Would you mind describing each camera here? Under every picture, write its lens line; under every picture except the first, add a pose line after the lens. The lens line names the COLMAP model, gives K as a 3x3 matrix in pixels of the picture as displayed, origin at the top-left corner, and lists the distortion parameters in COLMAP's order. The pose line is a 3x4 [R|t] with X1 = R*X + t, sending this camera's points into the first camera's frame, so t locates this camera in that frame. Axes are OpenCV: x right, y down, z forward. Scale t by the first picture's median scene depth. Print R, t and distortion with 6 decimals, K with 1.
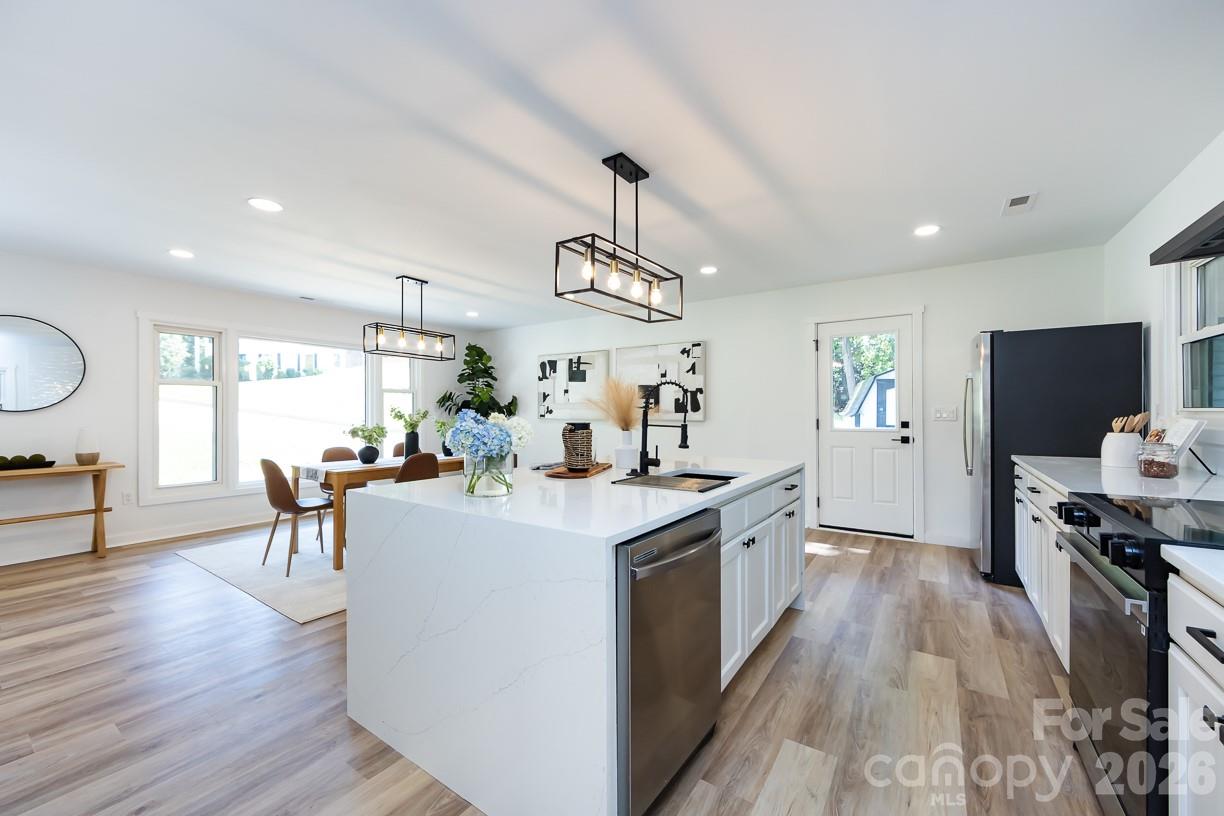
lens RADIAL K [[490.9, 0, 593.4], [0, 490.9, 412.4], [0, 0, 1]] dist [0.003848, 0.000304]
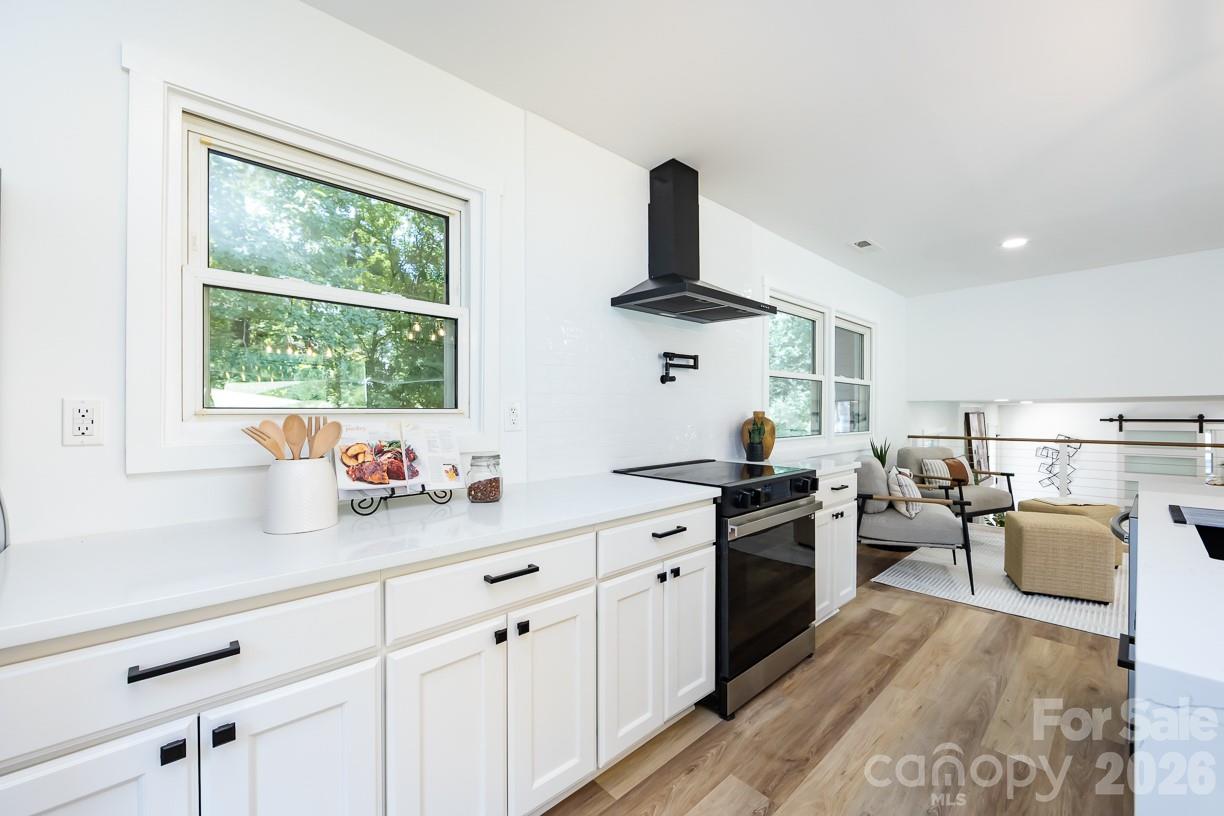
lens RADIAL K [[483.2, 0, 594.2], [0, 483.2, 411.4], [0, 0, 1]] dist [-0.002568, 0.000306]
pose [[-0.974705, 0.007445, 0.223372, 0.411762], [0.008222, 0.999963, 0.002548, -0.001825], [-0.223345, 0.004320, -0.974730, 0.843368]]
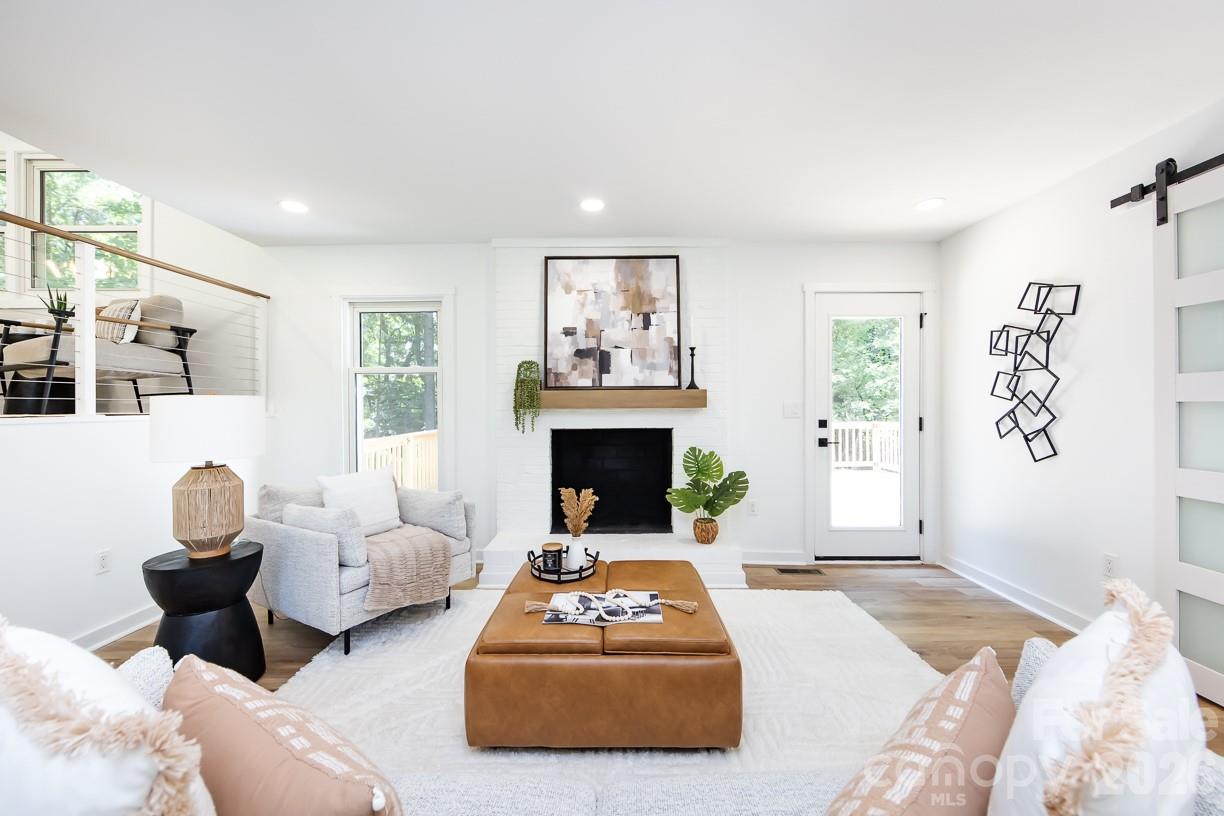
lens RADIAL K [[467.3, 0, 614.8], [0, 467.3, 405.8], [0, 0, 1]] dist [-0.000929, 0.000011]
pose [[-0.571008, 0.001733, 0.820942, -1.115870], [0.006605, 0.999975, 0.002483, 0.264241], [-0.820918, 0.006841, -0.571006, -0.566143]]
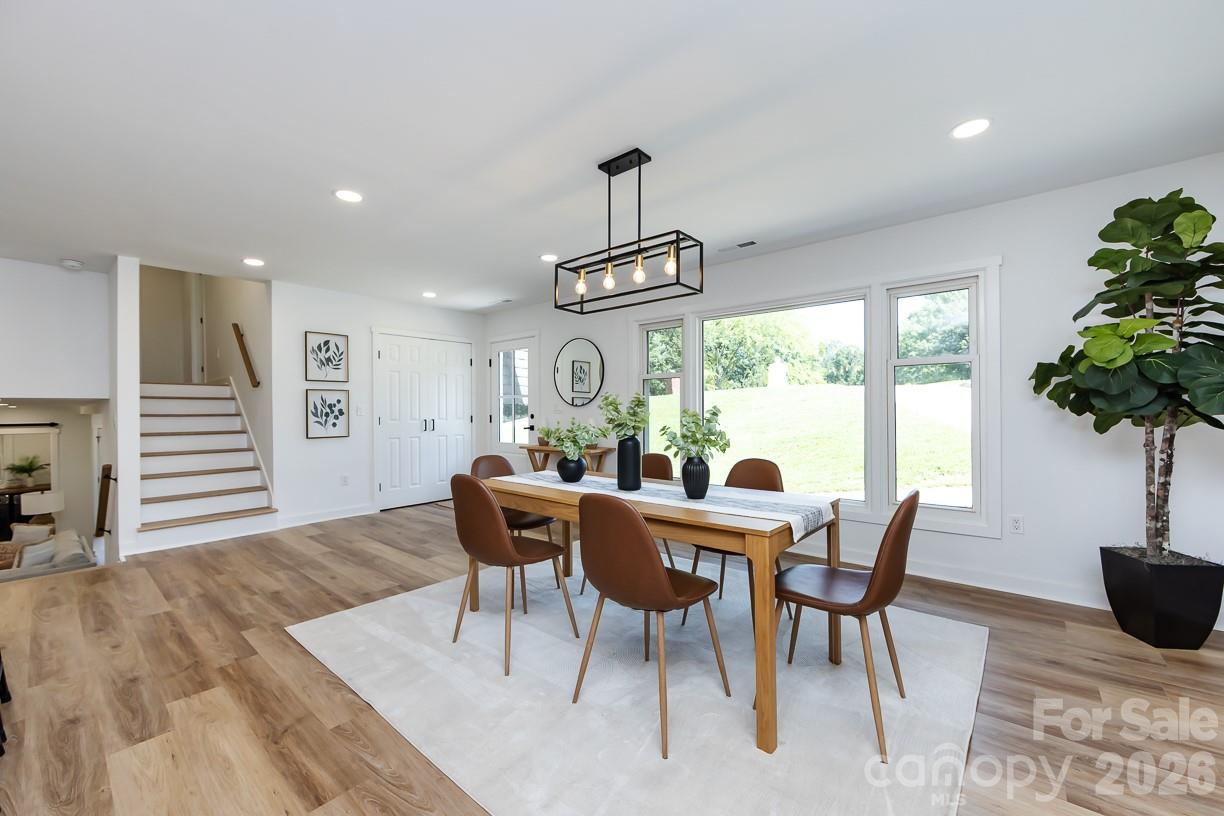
lens RADIAL K [[483.3, 0, 635.0], [0, 483.3, 413.1], [0, 0, 1]] dist [-0.002330, -0.000115]
pose [[-0.071492, 0.005678, -0.997425, 0.172181], [0.004051, 0.999977, 0.005402, 0.009117], [0.997433, -0.003654, -0.071514, 1.077256]]
